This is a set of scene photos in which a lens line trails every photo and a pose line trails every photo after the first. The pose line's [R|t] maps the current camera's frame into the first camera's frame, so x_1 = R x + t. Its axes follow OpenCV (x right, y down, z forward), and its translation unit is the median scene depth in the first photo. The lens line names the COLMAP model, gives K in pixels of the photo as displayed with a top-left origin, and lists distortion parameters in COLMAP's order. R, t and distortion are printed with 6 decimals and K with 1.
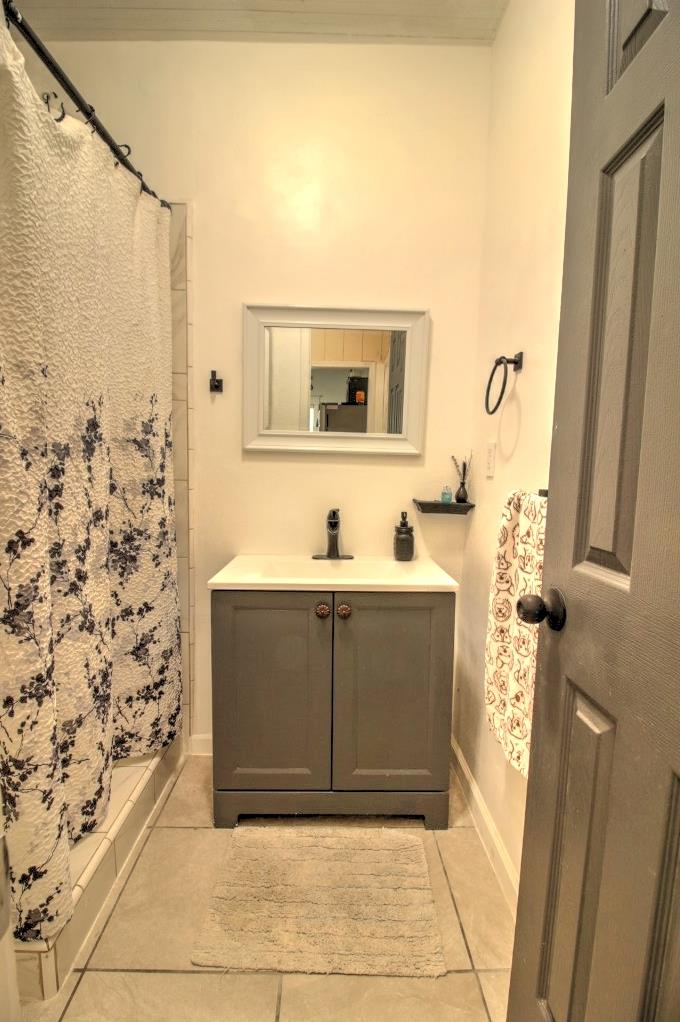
lens RADIAL K [[474.9, 0, 338.9], [0, 474.9, 511.9], [0, 0, 1]] dist [-0.002806, -0.009262]
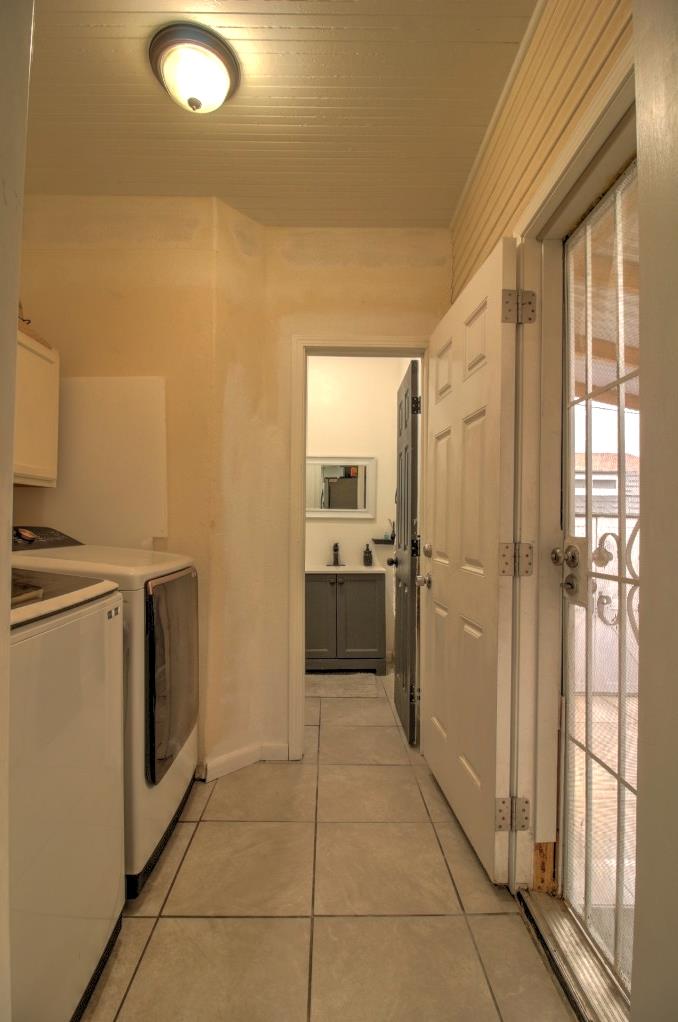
lens RADIAL K [[474.9, 0, 338.5], [0, 474.9, 516.3], [0, 0, 1]] dist [-0.002806, -0.009262]
pose [[0.999866, -0.016281, -0.001438, 0.009215], [0.016037, 0.994237, -0.105994, 0.151447], [0.003156, 0.105957, 0.994366, -1.773242]]
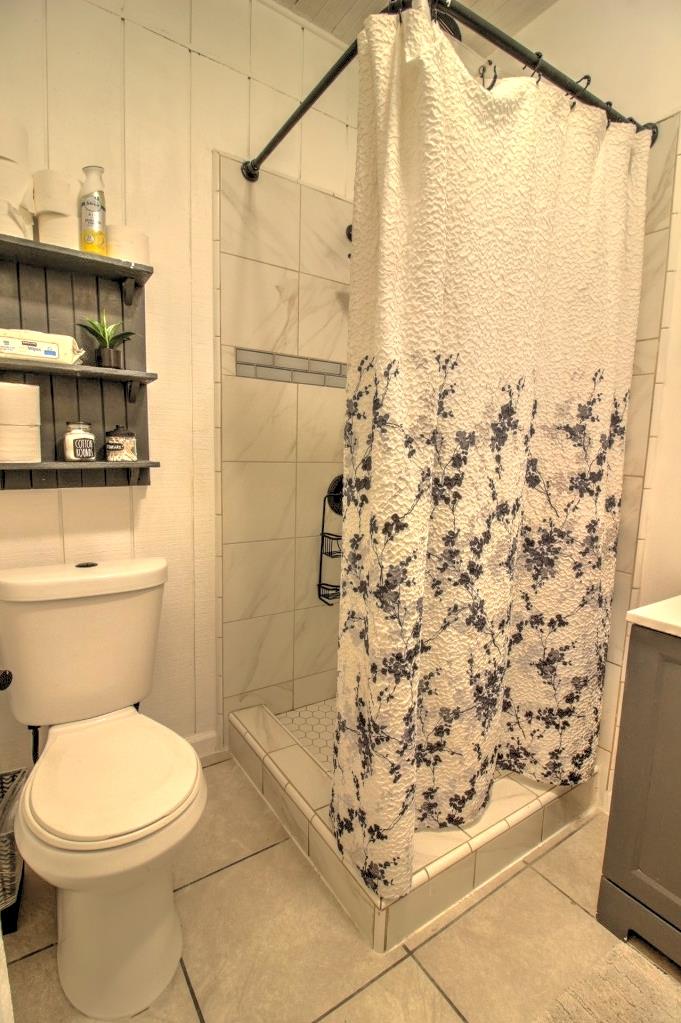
lens RADIAL K [[475.4, 0, 335.2], [0, 475.4, 514.5], [0, 0, 1]] dist [-0.002806, -0.009262]
pose [[0.536145, 0.105910, -0.837455, 0.099098], [-0.093791, 0.993429, 0.065589, -0.012197], [0.838899, 0.043381, 0.542556, 0.220364]]
